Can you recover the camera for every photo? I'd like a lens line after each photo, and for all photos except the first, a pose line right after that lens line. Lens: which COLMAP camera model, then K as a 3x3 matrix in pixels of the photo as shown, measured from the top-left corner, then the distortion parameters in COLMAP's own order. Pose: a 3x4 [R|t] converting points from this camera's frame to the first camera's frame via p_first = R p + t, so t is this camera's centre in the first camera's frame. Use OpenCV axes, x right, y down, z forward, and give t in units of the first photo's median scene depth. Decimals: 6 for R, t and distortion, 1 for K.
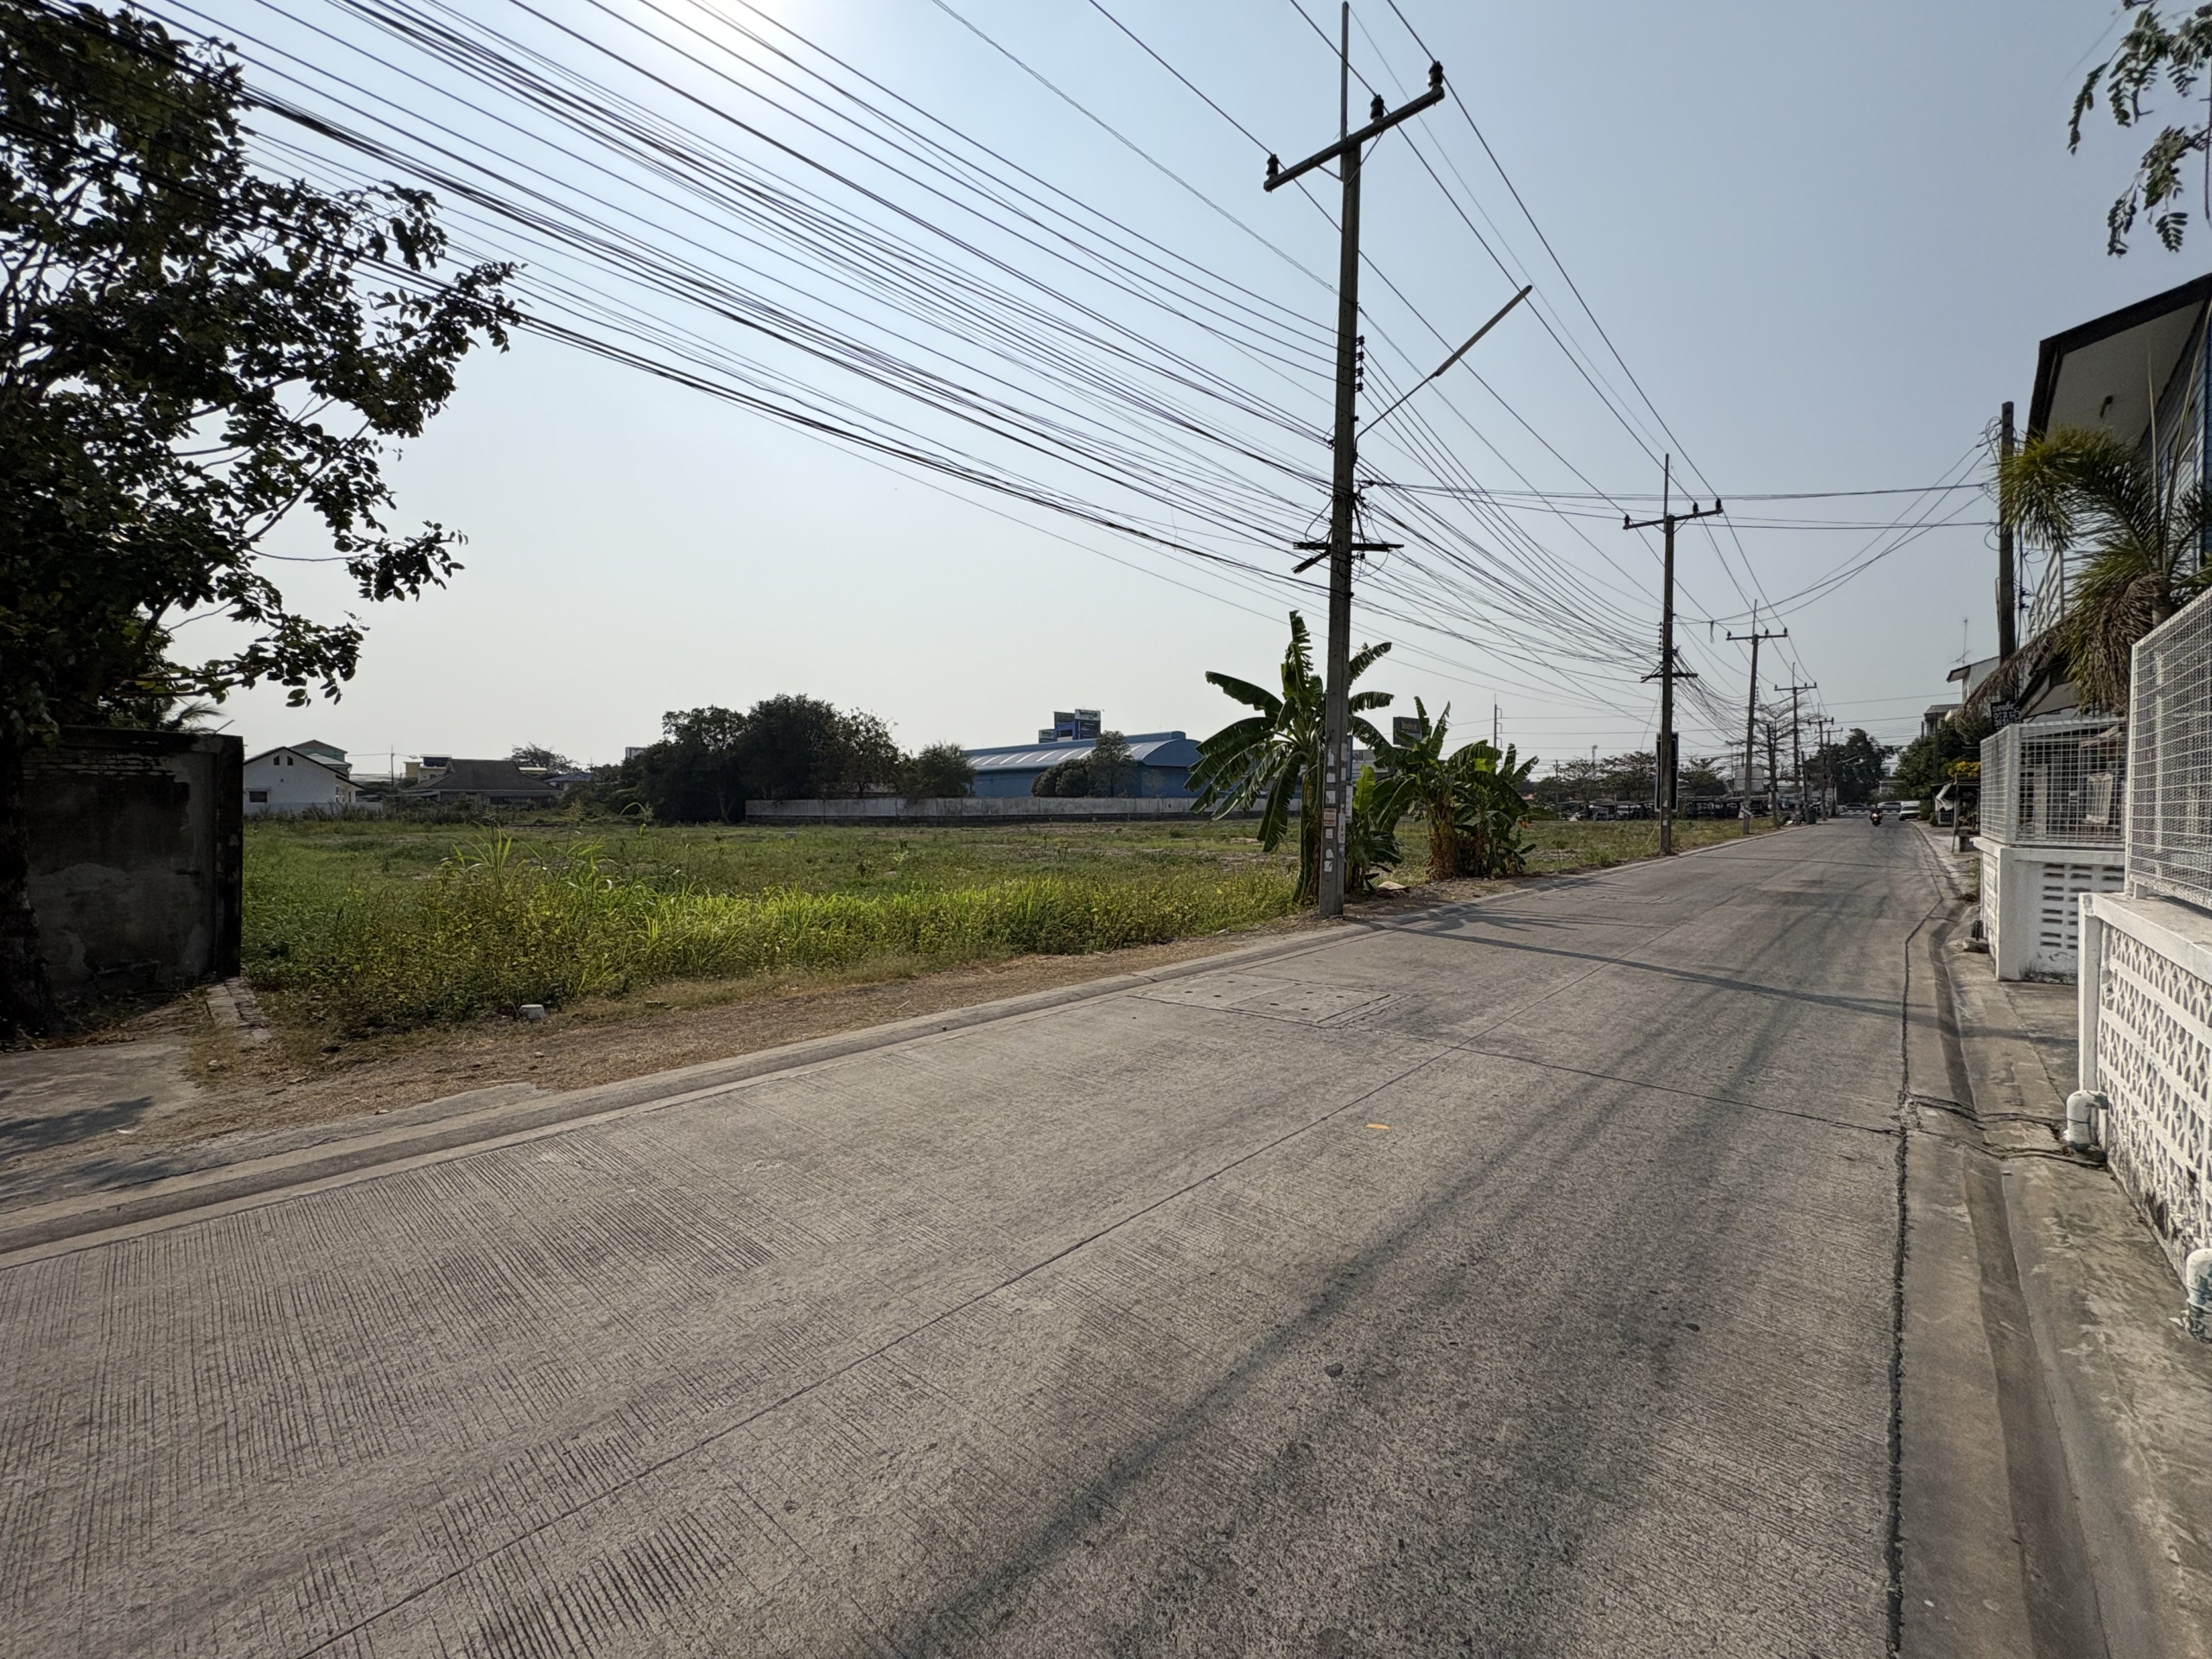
lens RADIAL K [[882.8, 0, 1102.3], [0, 882.8, 827.5], [0, 0, 1]] dist [0.000892, 0.000197]
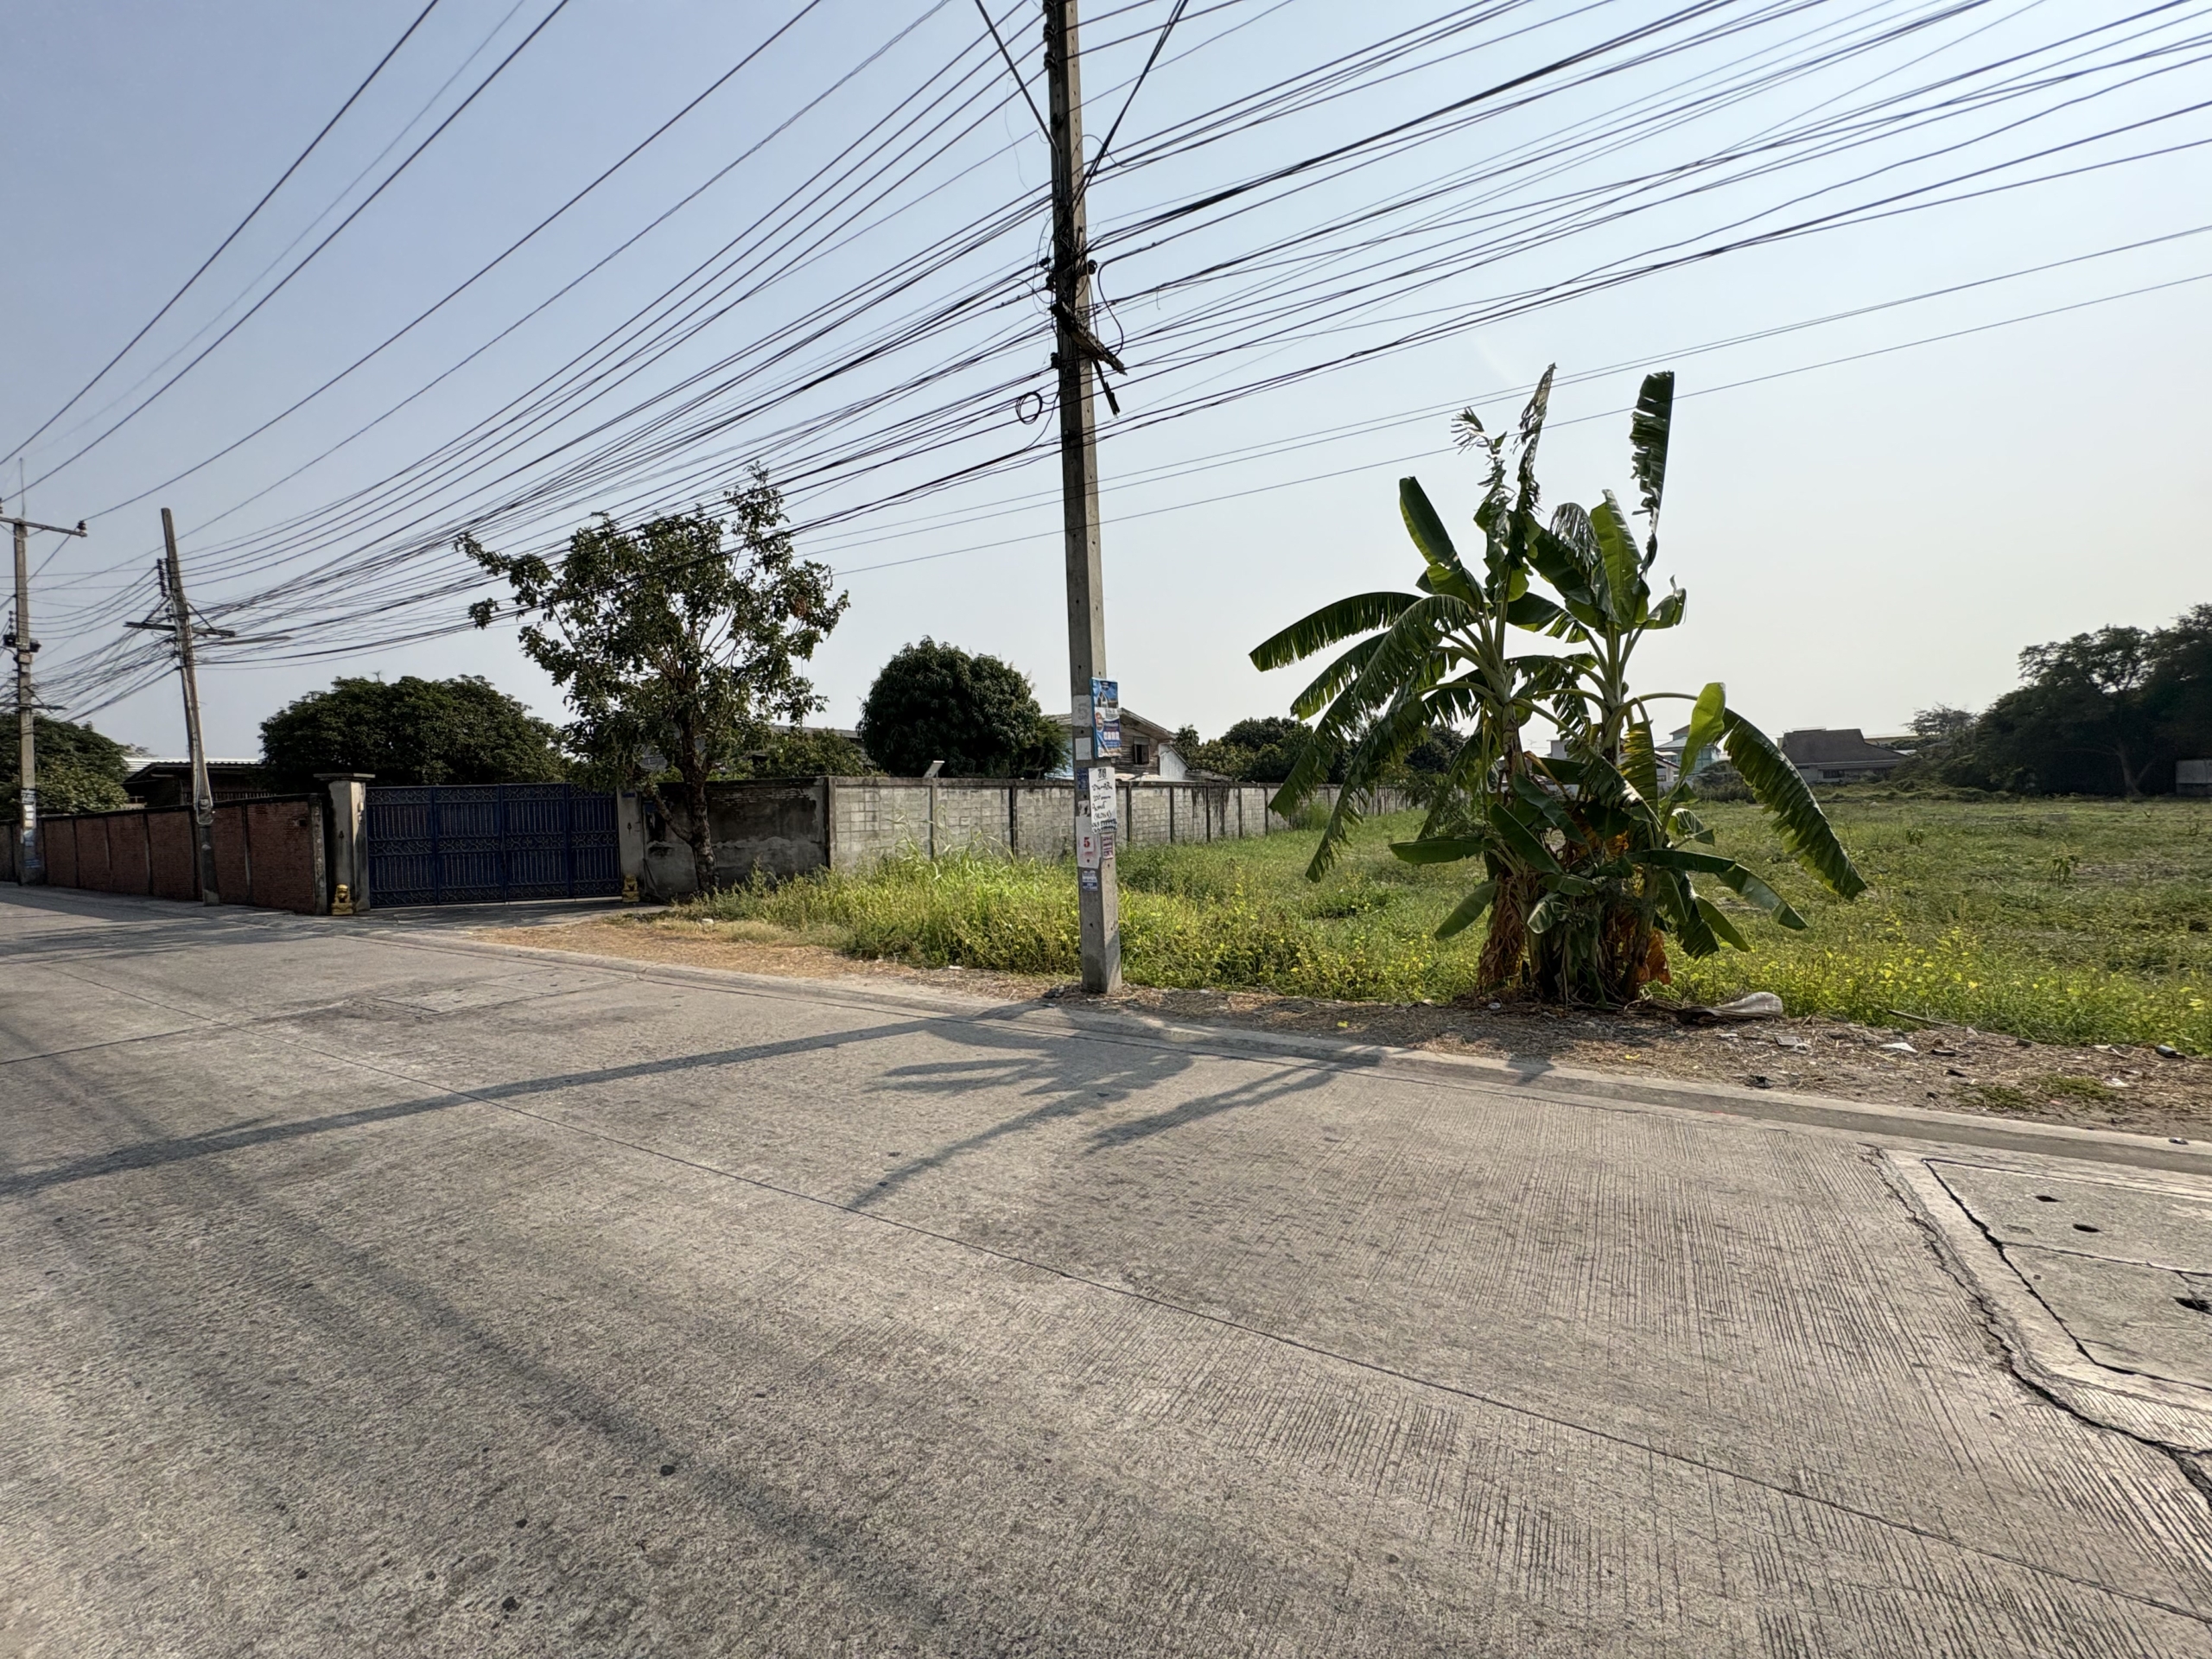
lens RADIAL K [[882.8, 0, 1109.0], [0, 882.8, 810.2], [0, 0, 1]] dist [0.000892, 0.000197]
pose [[0.193993, 0.004517, -0.980993, 0.470301], [0.005832, 0.999966, 0.005758, -0.013436], [0.980986, -0.006839, 0.193960, 0.504129]]
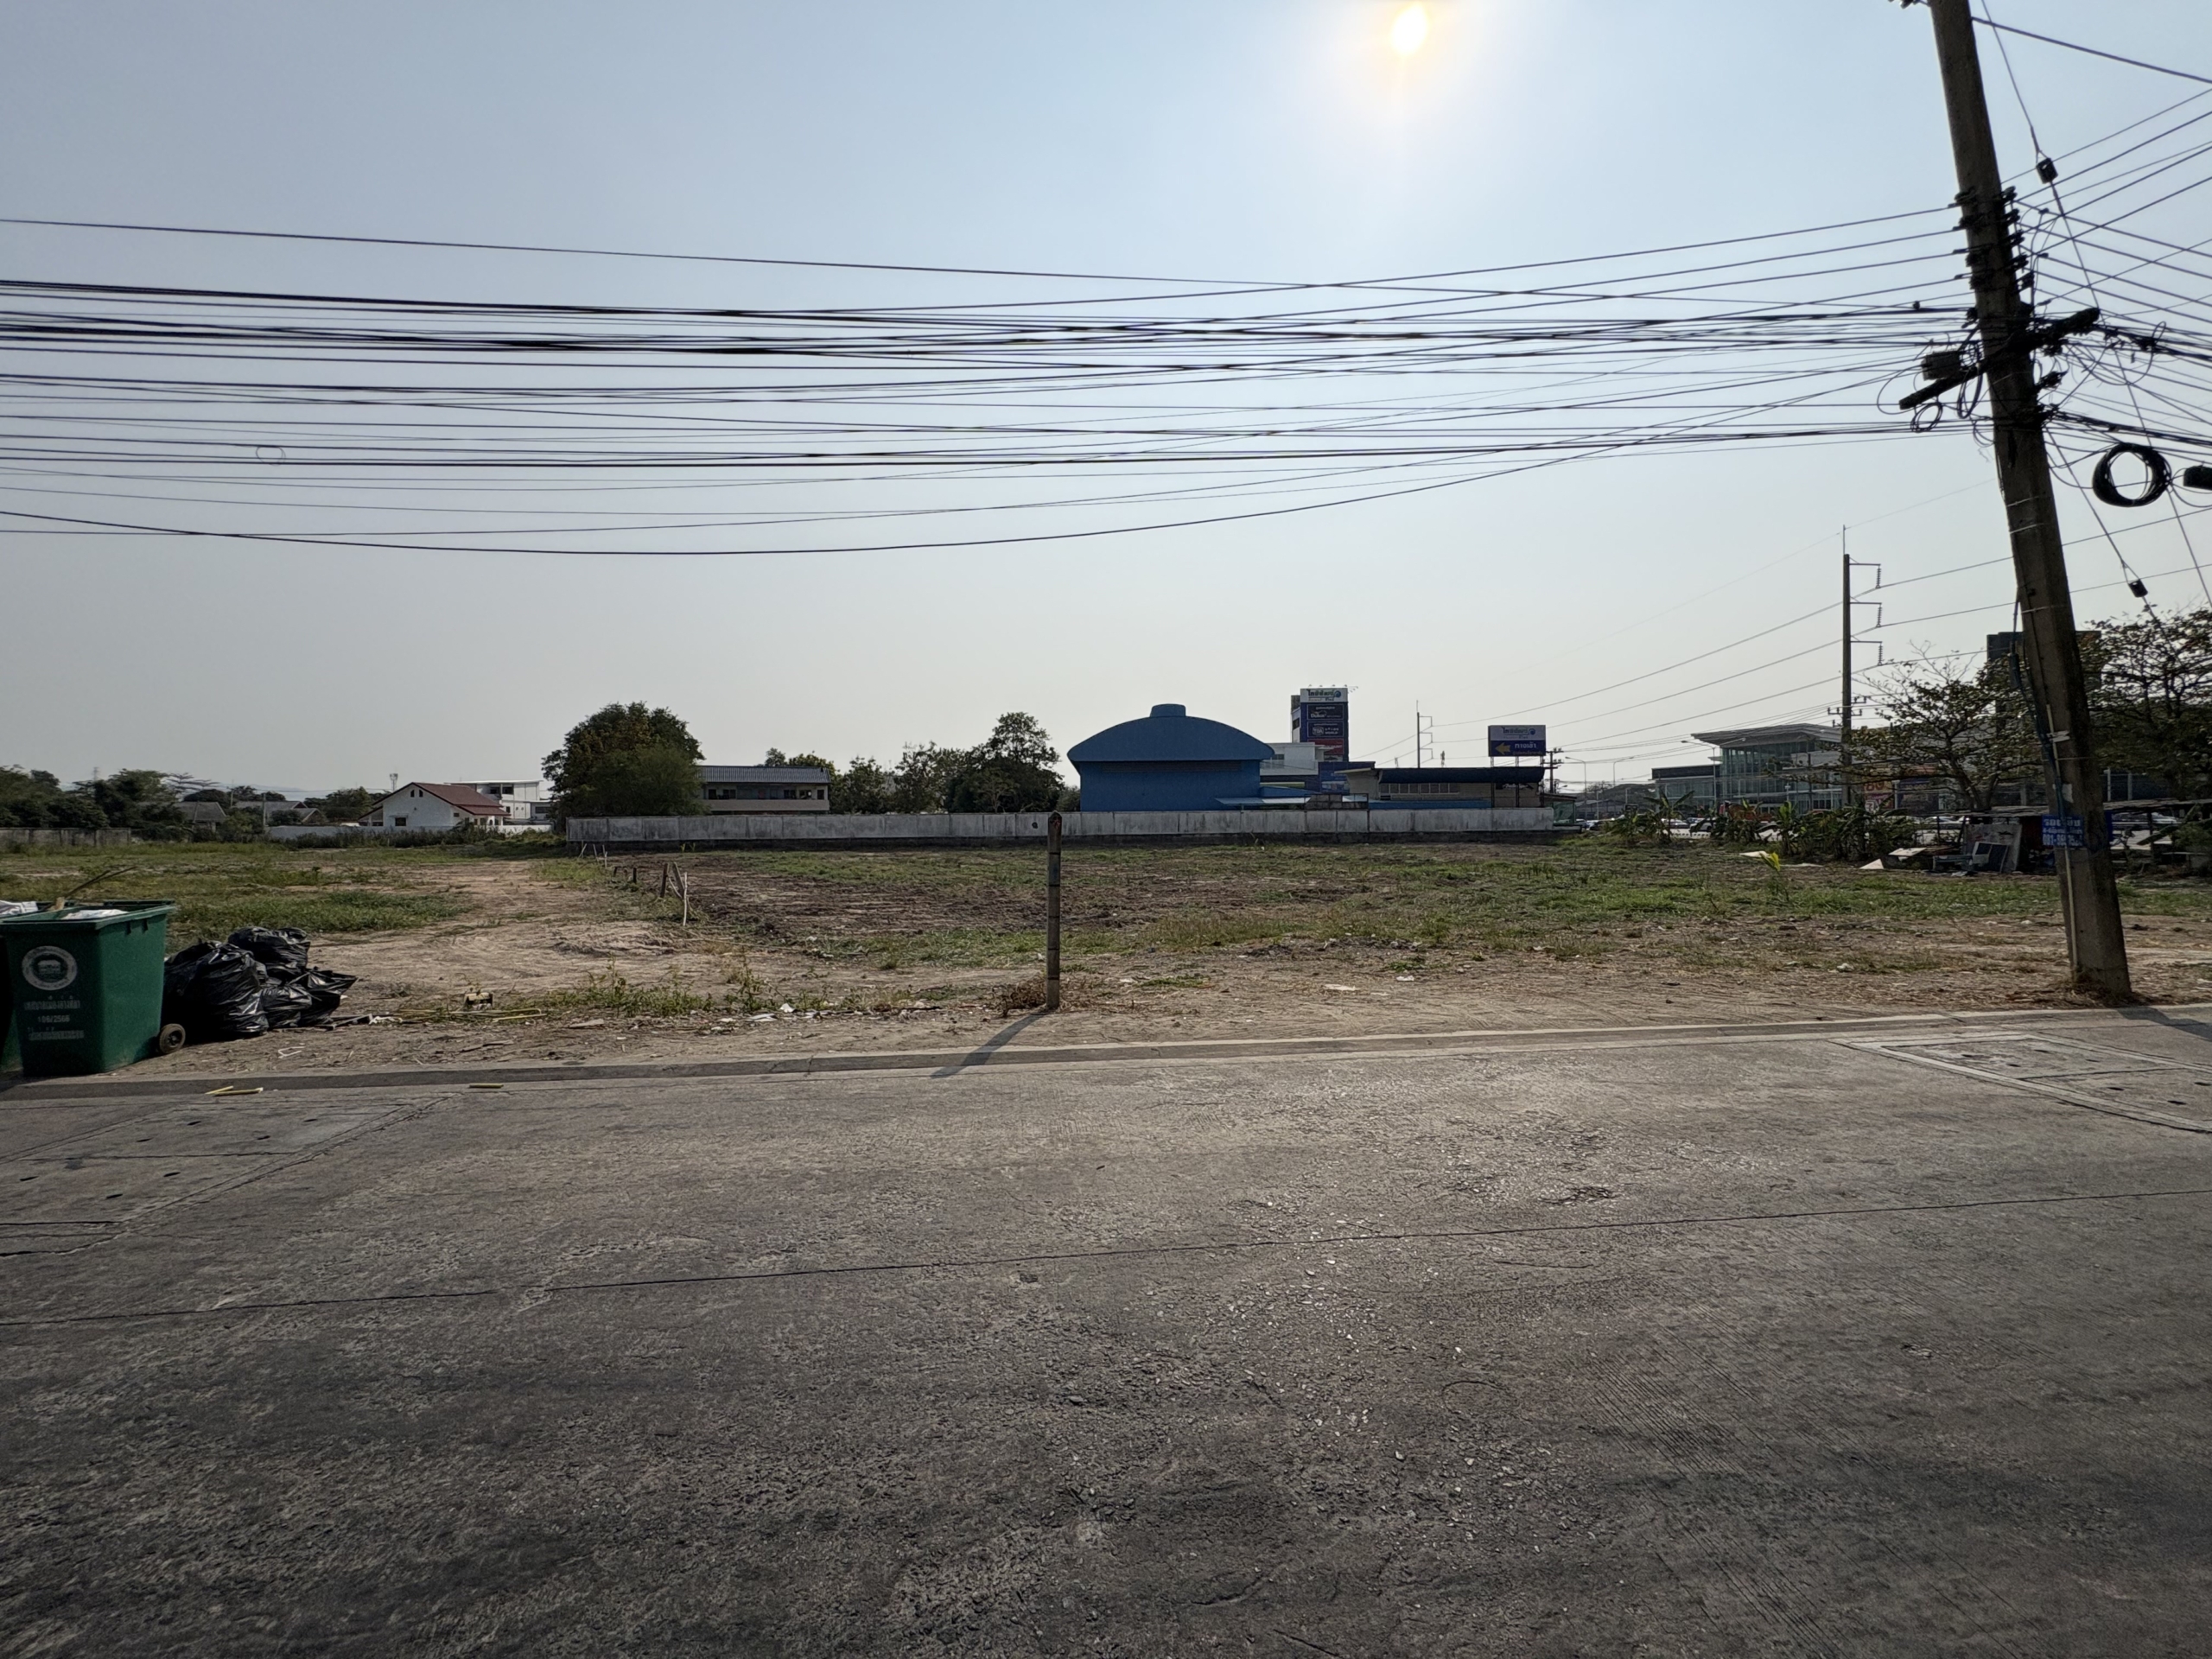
lens RADIAL K [[882.8, 0, 1105.5], [0, 882.8, 825.9], [0, 0, 1]] dist [0.000892, 0.000197]
pose [[0.747058, -0.002964, -0.664752, 3.182579], [-0.010140, 0.999823, -0.015854, -0.090054], [0.664681, 0.018584, 0.746896, 3.476598]]
